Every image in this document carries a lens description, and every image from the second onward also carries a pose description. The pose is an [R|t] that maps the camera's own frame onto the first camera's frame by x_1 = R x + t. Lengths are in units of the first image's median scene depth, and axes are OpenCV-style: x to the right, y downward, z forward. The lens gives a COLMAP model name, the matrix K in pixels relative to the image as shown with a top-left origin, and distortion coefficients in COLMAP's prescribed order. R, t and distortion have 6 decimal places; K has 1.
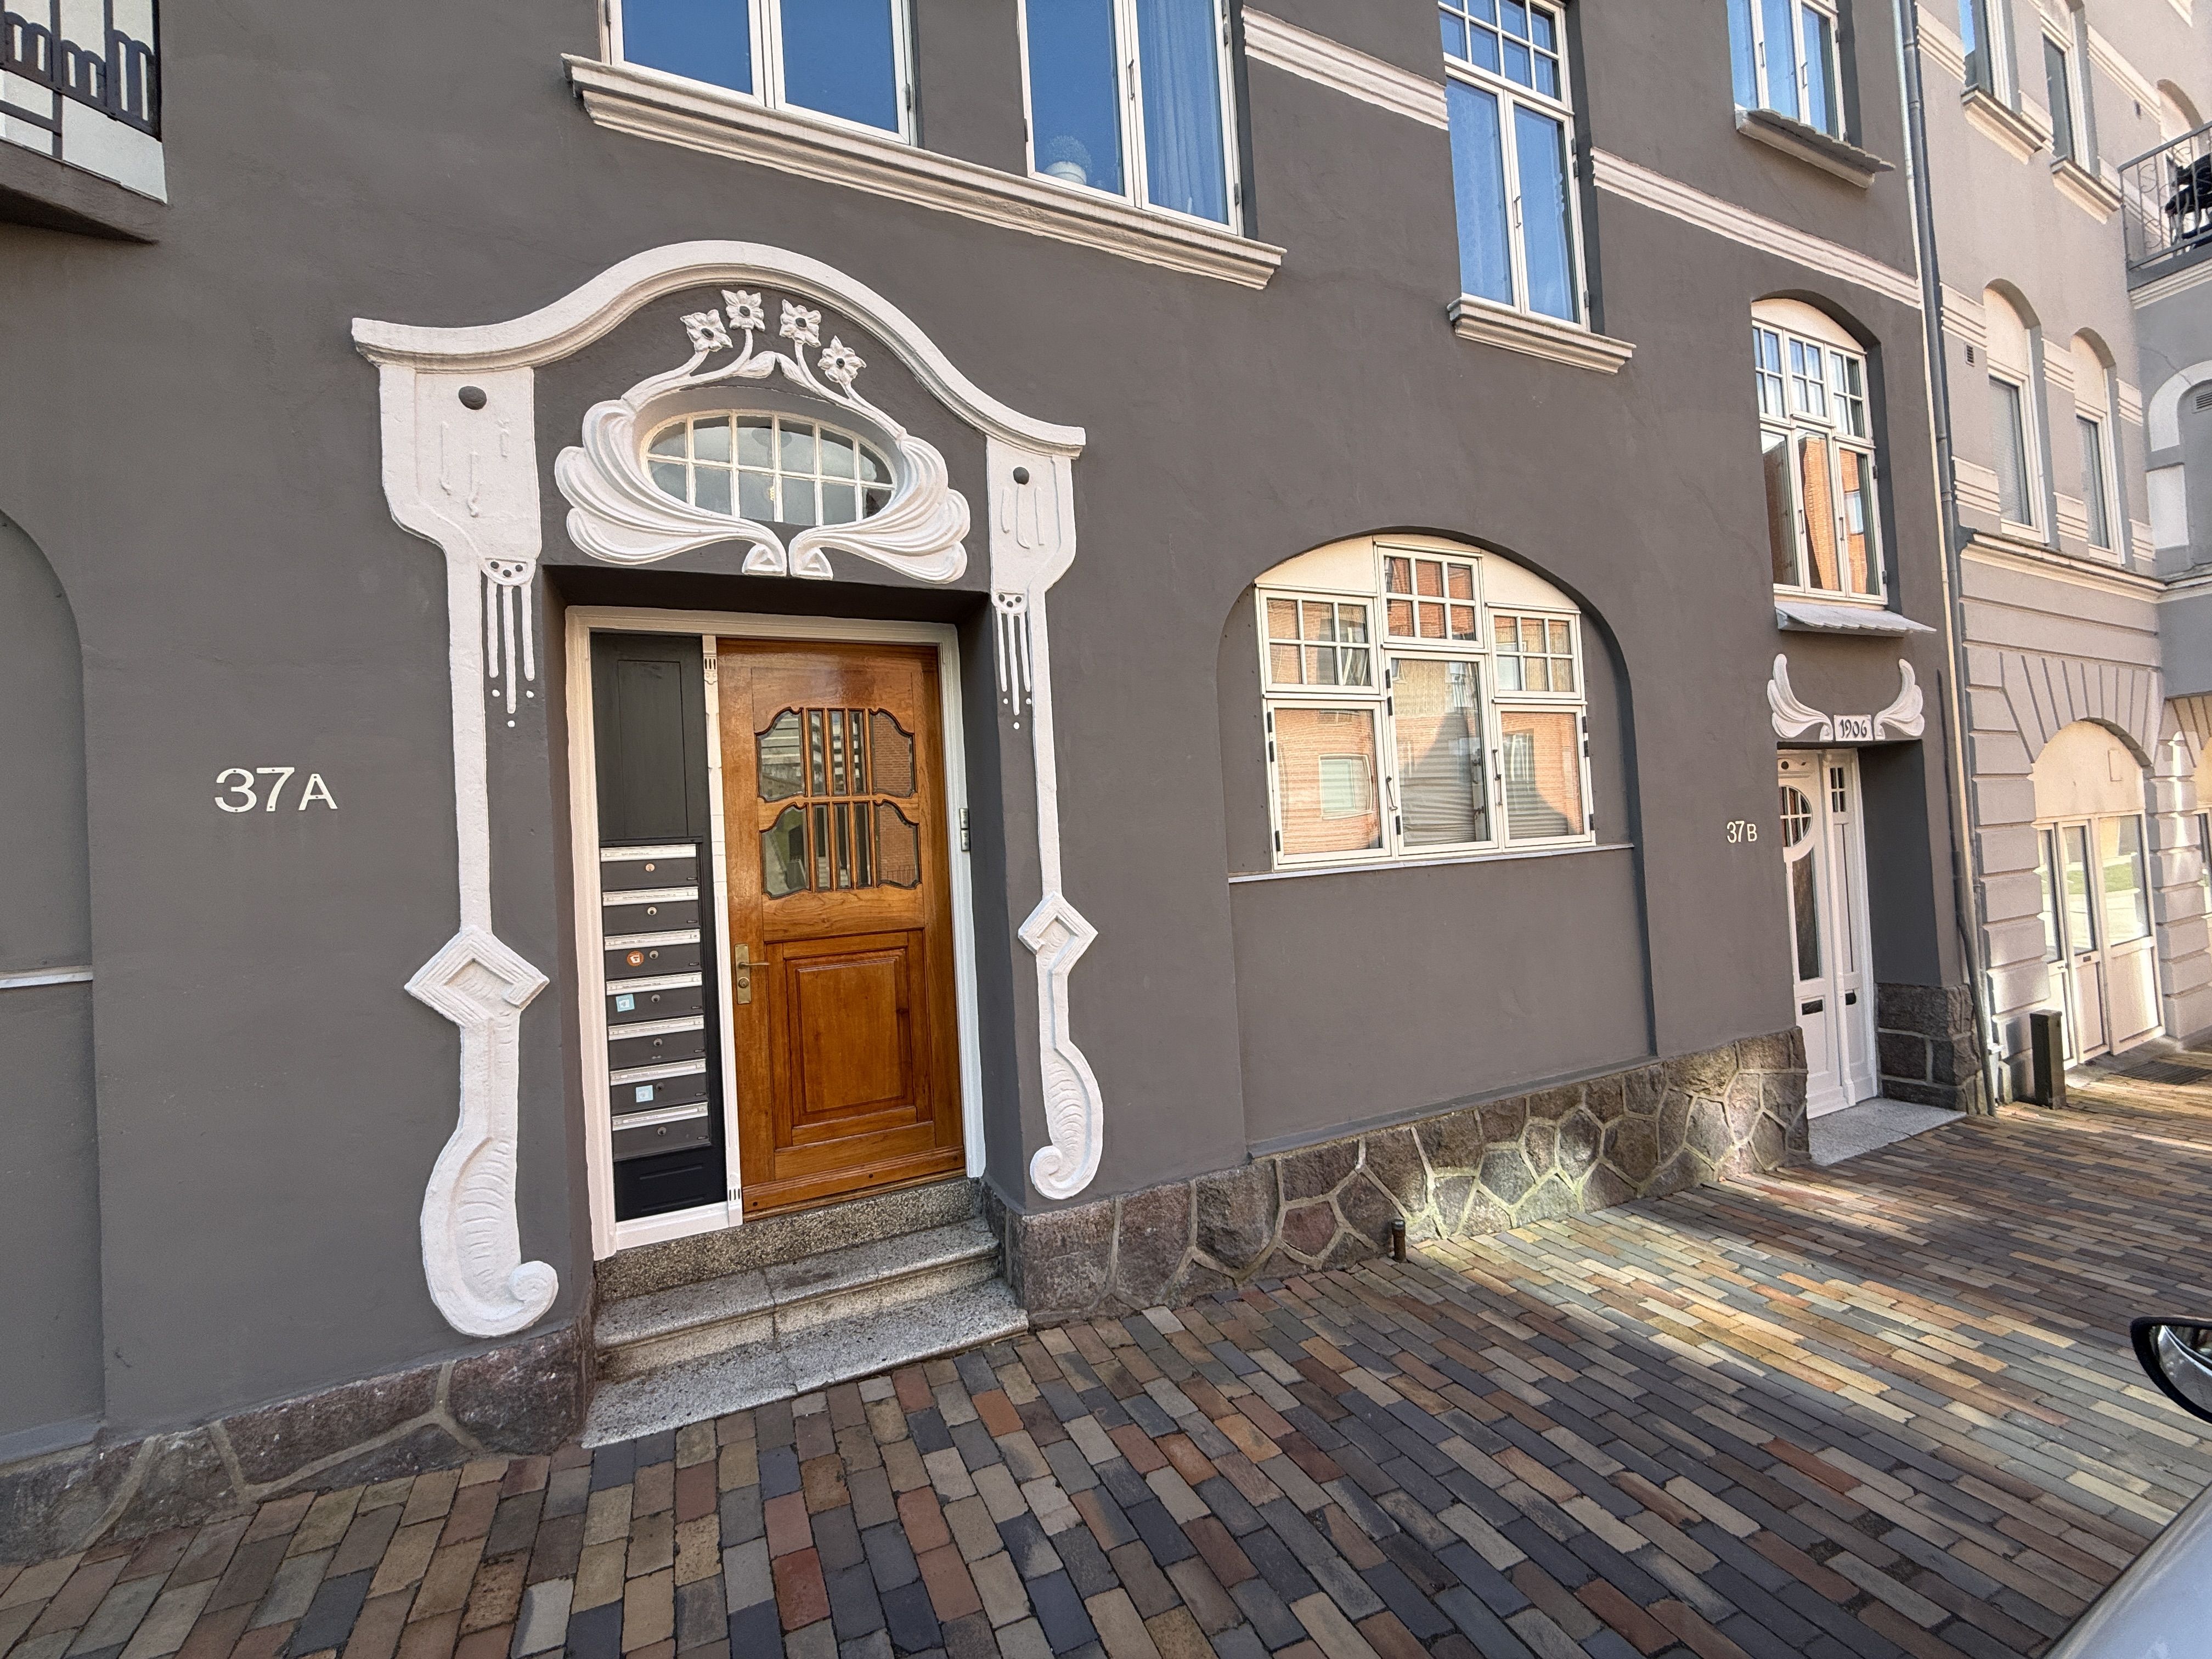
lens RADIAL K [[893.3, 0, 1104.7], [0, 893.3, 823.7], [0, 0, 1]] dist [0.000363, 0.000957]
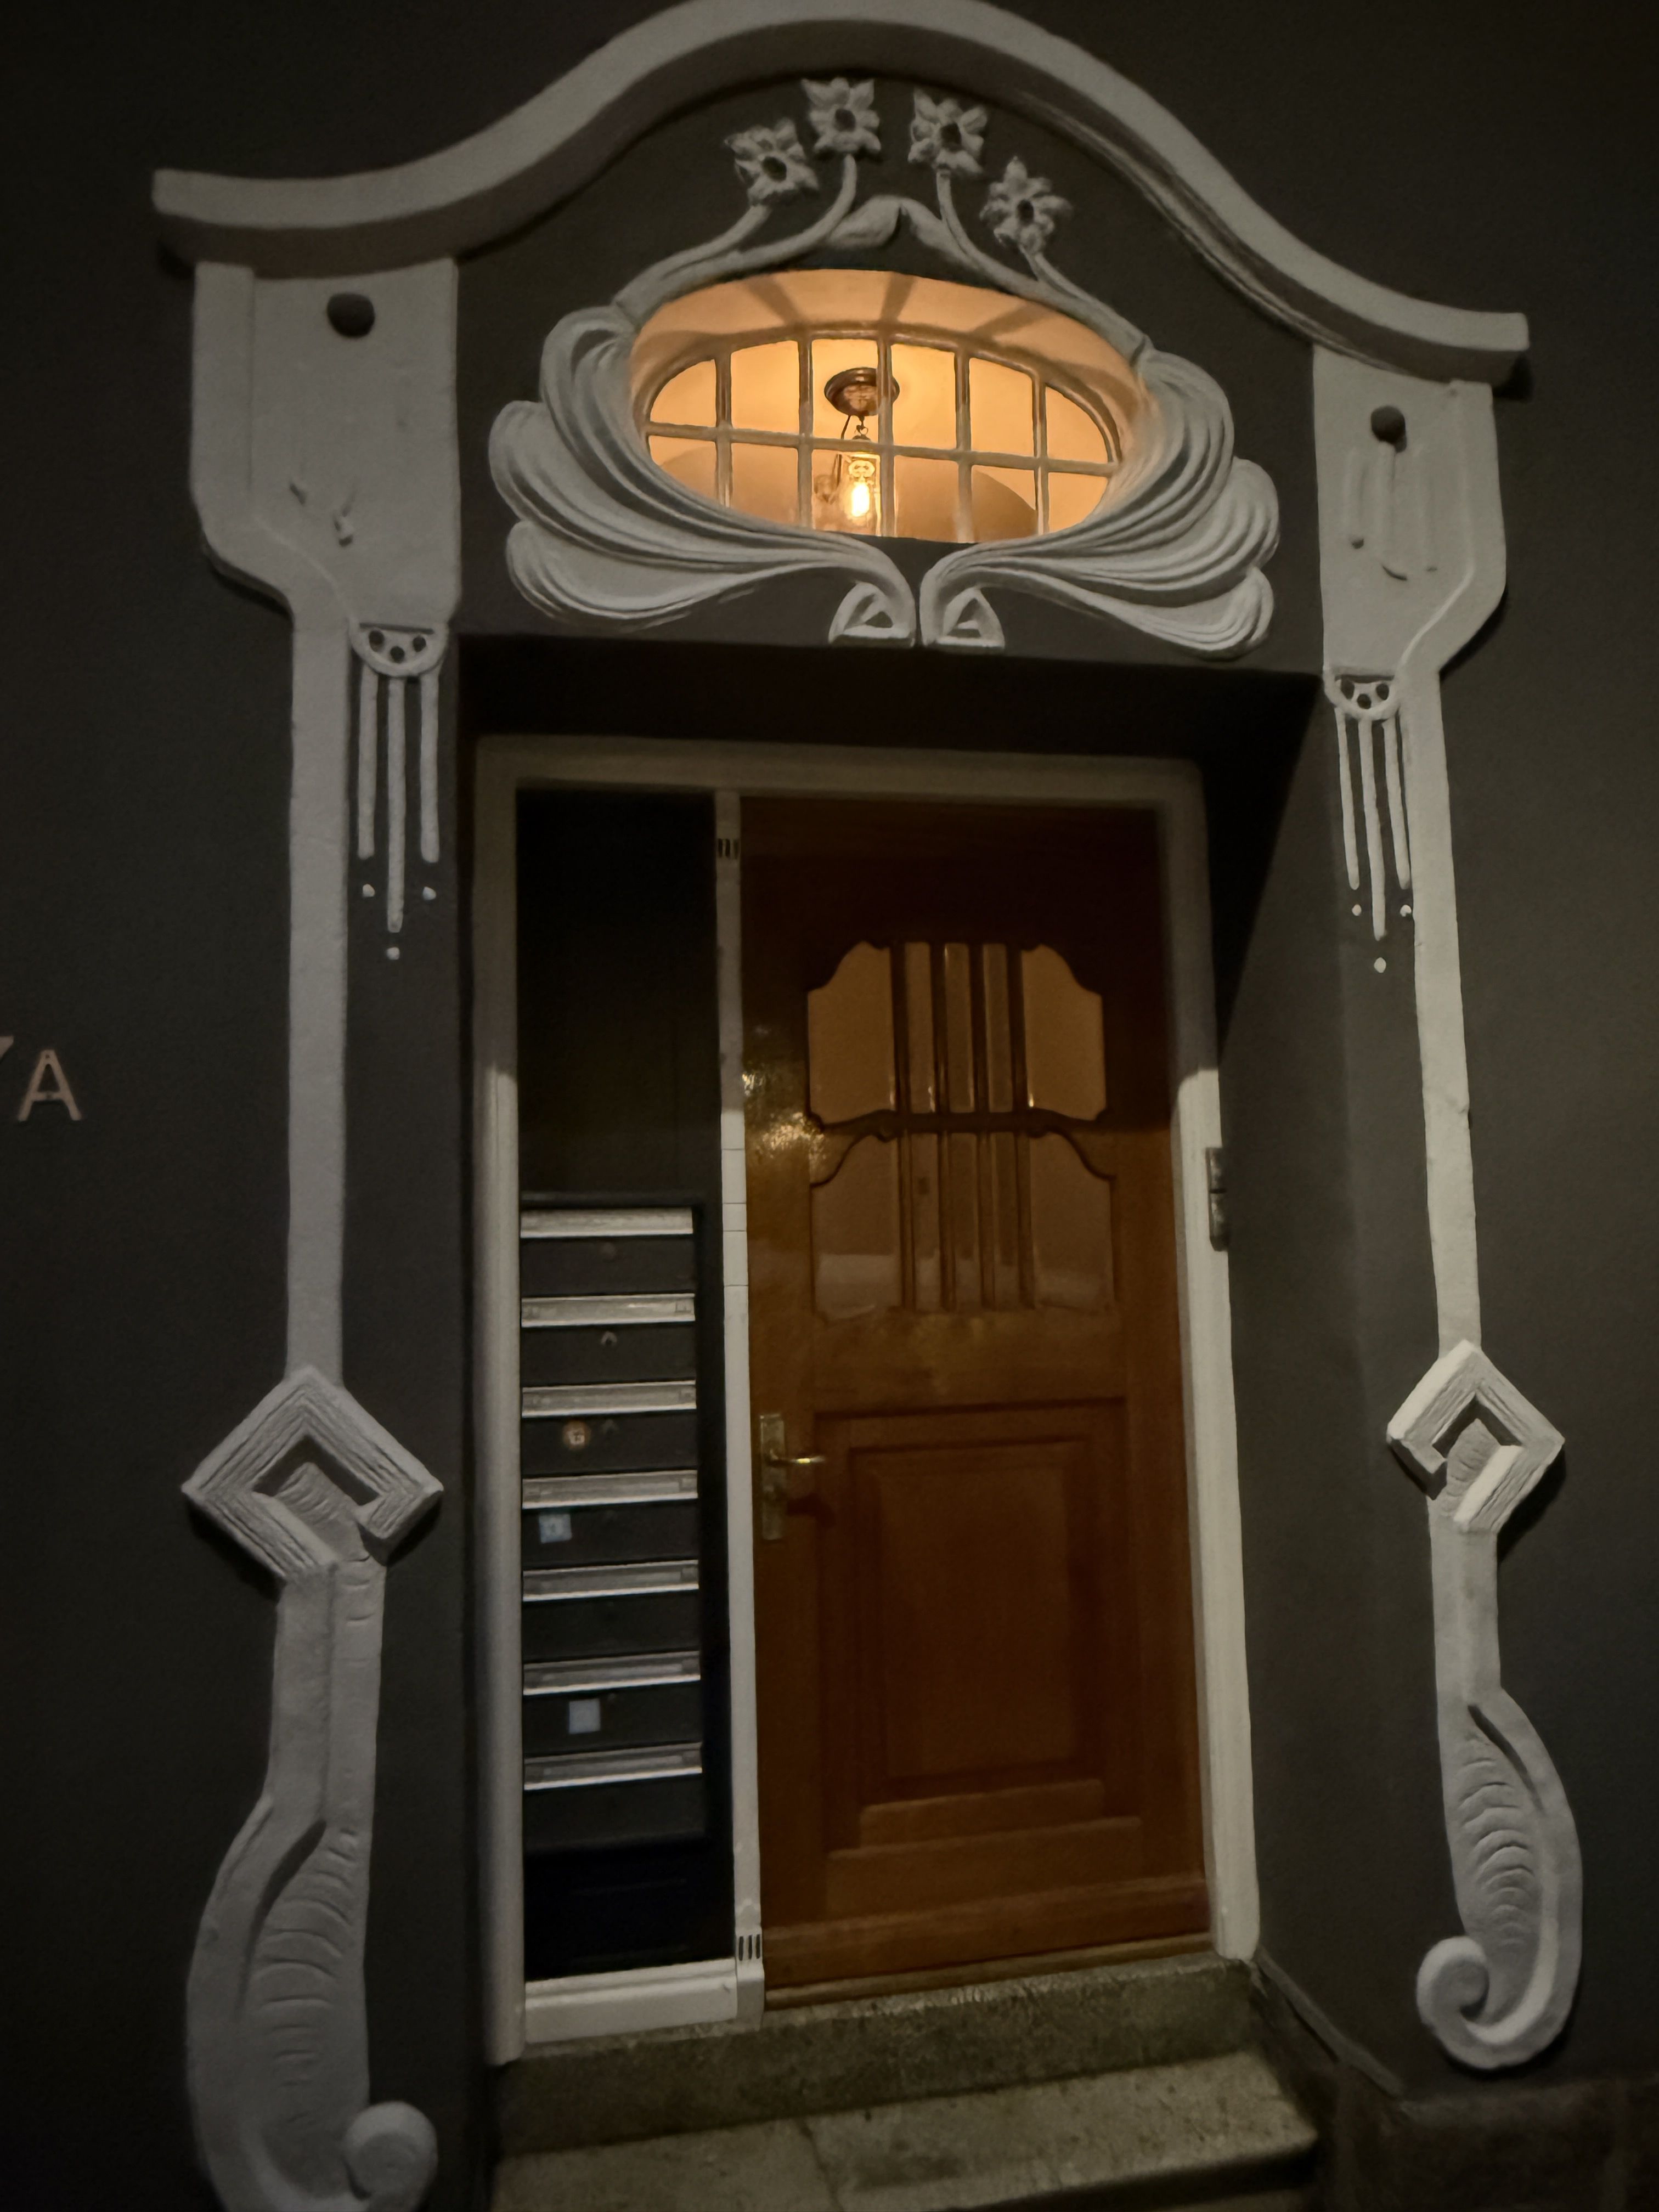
lens RADIAL K [[1472.5, 0, 830.3], [0, 1472.5, 1102.5], [0, 0, 1]] dist [-0.002426, -0.001646]
pose [[0.971821, 0.008301, -0.235573, -0.202016], [-0.022027, 0.998205, -0.055694, 0.008057], [0.234687, 0.059314, 0.970260, 0.234342]]
